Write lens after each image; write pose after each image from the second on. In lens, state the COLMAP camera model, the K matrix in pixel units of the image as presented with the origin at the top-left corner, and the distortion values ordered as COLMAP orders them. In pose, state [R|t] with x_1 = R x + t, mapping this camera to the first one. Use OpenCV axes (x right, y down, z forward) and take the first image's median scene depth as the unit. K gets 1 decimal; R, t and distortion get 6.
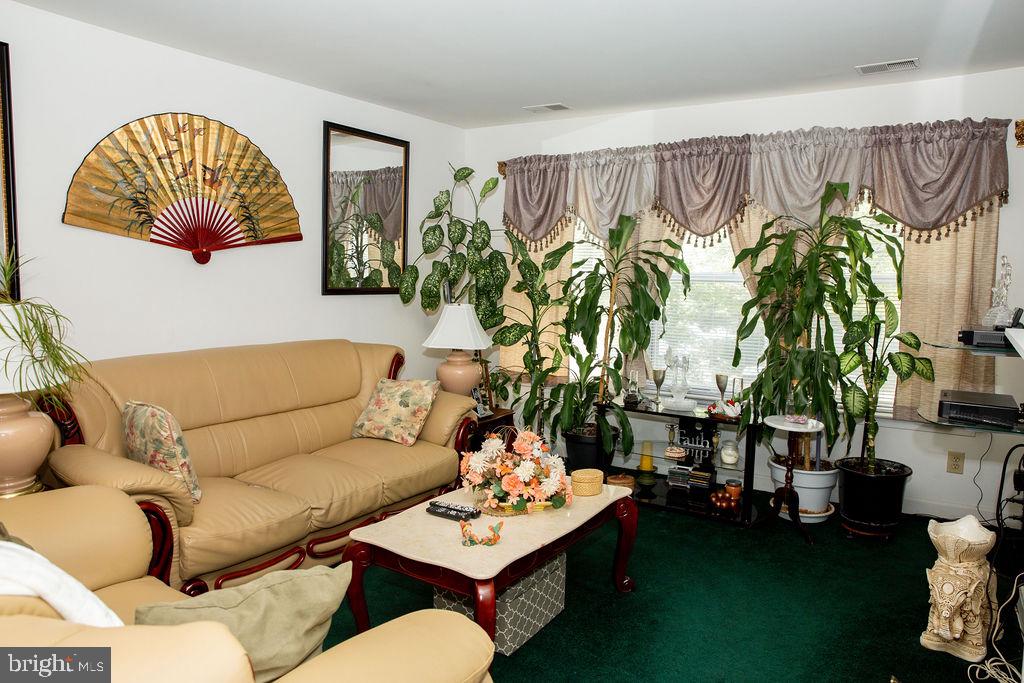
lens RADIAL K [[703.2, 0, 512.0], [0, 703.2, 341.5], [0, 0, 1]] dist [-0.092849, 0.000019]
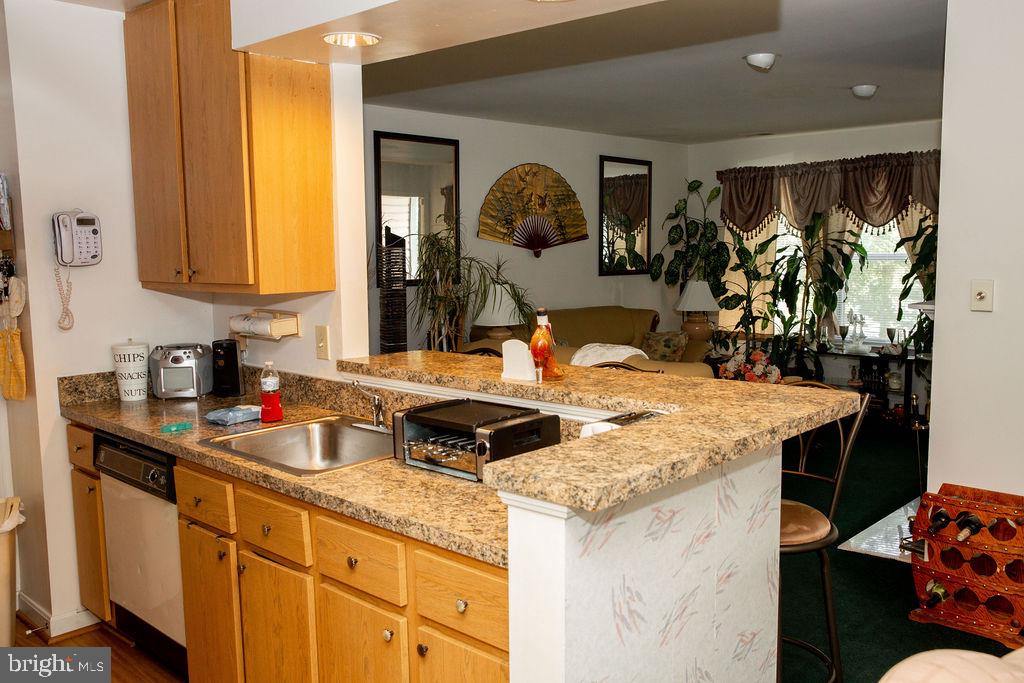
lens RADIAL K [[904.2, 0, 512.0], [0, 904.2, 341.5], [0, 0, 1]] dist [-0.015897, 0.001639]
pose [[0.983950, -0.008320, -0.178252, -0.114338], [0.010265, 0.999897, 0.009989, 0.046988], [0.178150, -0.011658, 0.983934, -0.854705]]
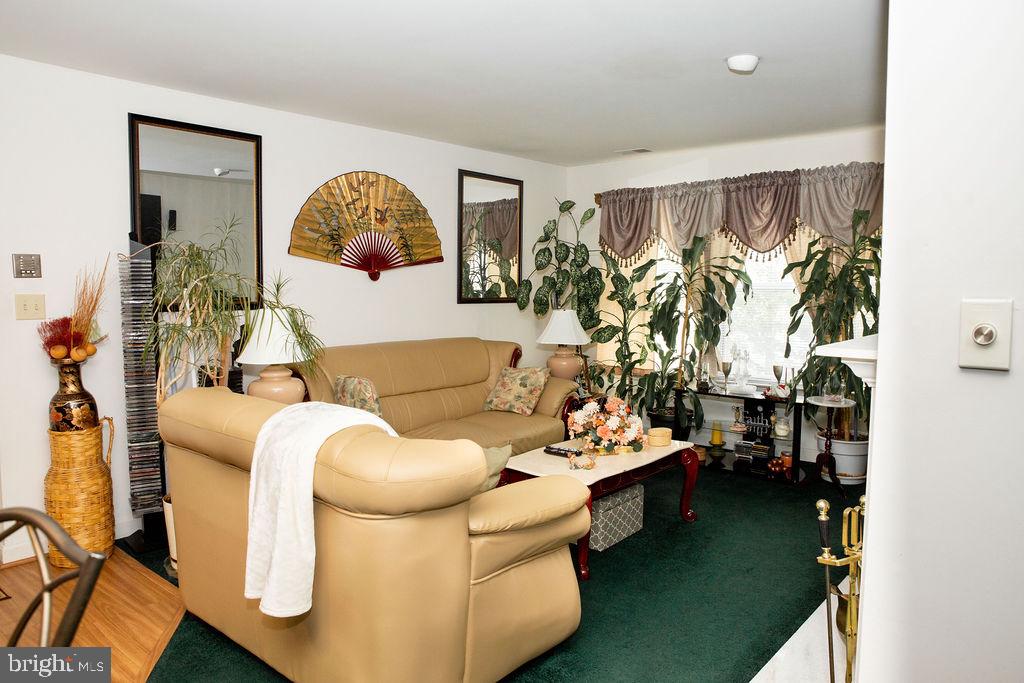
lens RADIAL K [[703.2, 0, 512.0], [0, 703.2, 341.5], [0, 0, 1]] dist [-0.092849, 0.000019]
pose [[0.990009, -0.003335, -0.140961, 0.009795], [0.000993, 0.999860, -0.016686, 0.024526], [0.140997, 0.016379, 0.989874, -0.264048]]
